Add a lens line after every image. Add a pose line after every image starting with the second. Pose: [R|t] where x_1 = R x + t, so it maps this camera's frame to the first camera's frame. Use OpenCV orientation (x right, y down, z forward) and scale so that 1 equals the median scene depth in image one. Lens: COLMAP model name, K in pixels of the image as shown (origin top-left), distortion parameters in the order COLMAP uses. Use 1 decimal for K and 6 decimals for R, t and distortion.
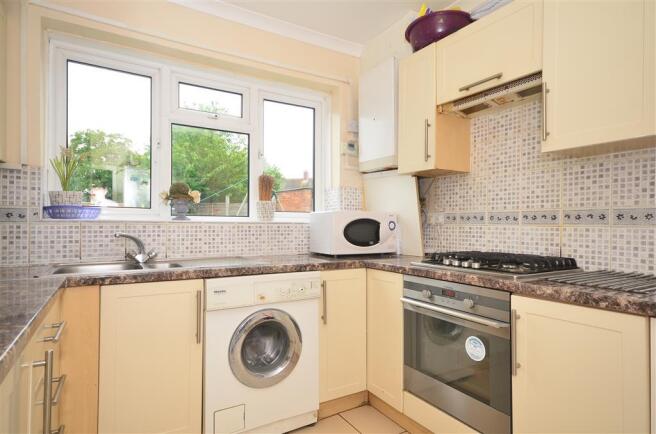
lens RADIAL K [[370.0, 0, 327.6], [0, 370.0, 231.9], [0, 0, 1]] dist [0.102017, 0.000361]
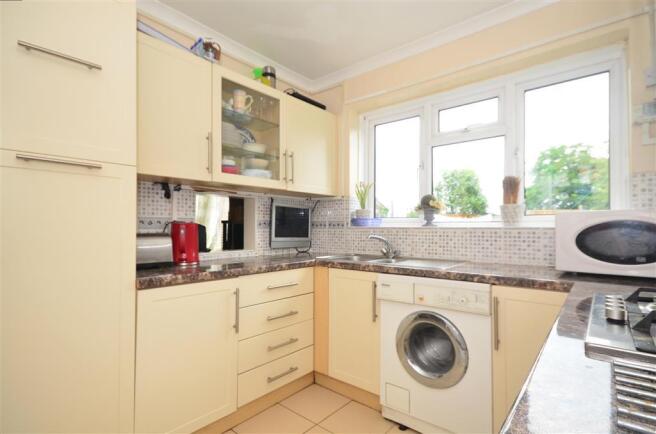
lens RADIAL K [[349.8, 0, 328.0], [0, 349.8, 217.0], [0, 0, 1]] dist [0.088847, -0.000044]
pose [[0.362386, -0.035807, -0.931340, 0.527046], [-0.018013, 0.998806, -0.045410, -0.004322], [0.931854, 0.033232, 0.361308, 0.299996]]
